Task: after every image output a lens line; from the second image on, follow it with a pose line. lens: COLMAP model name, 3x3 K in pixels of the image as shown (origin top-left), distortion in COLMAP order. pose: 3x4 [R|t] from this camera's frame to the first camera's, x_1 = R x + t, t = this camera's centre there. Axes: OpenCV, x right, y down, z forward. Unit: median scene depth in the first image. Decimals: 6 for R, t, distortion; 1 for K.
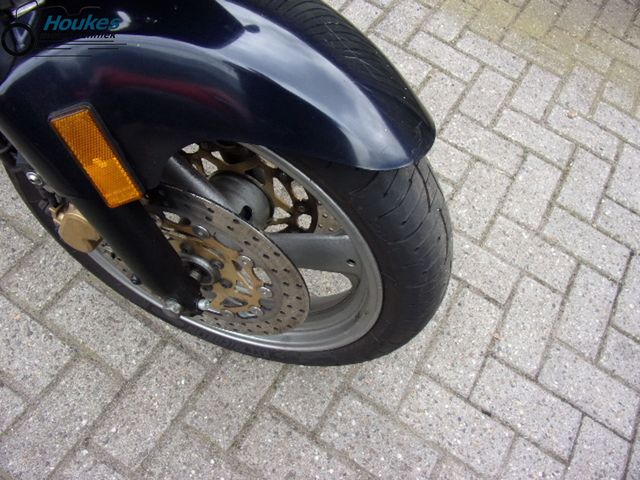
lens RADIAL K [[434.5, 0, 332.0], [0, 434.5, 239.1], [0, 0, 1]] dist [-0.054109, 0.019012]
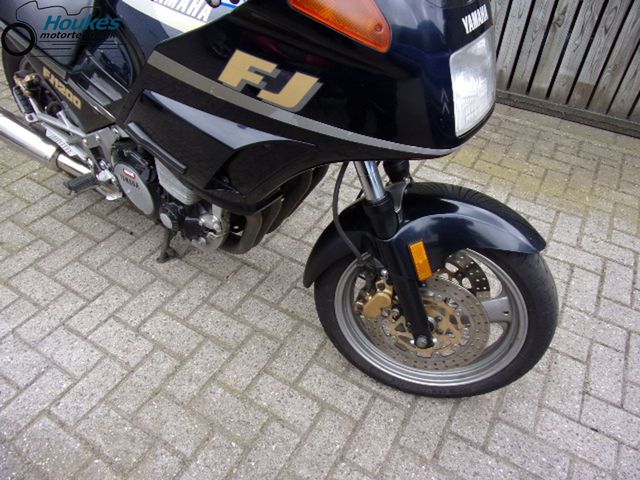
lens RADIAL K [[434.5, 0, 332.0], [0, 434.5, 239.1], [0, 0, 1]] dist [-0.054109, 0.019012]
pose [[0.994102, -0.095239, -0.051863, -0.406598], [0.069975, 0.928704, -0.364159, 0.266753], [0.082848, 0.358382, 0.929892, -0.680573]]
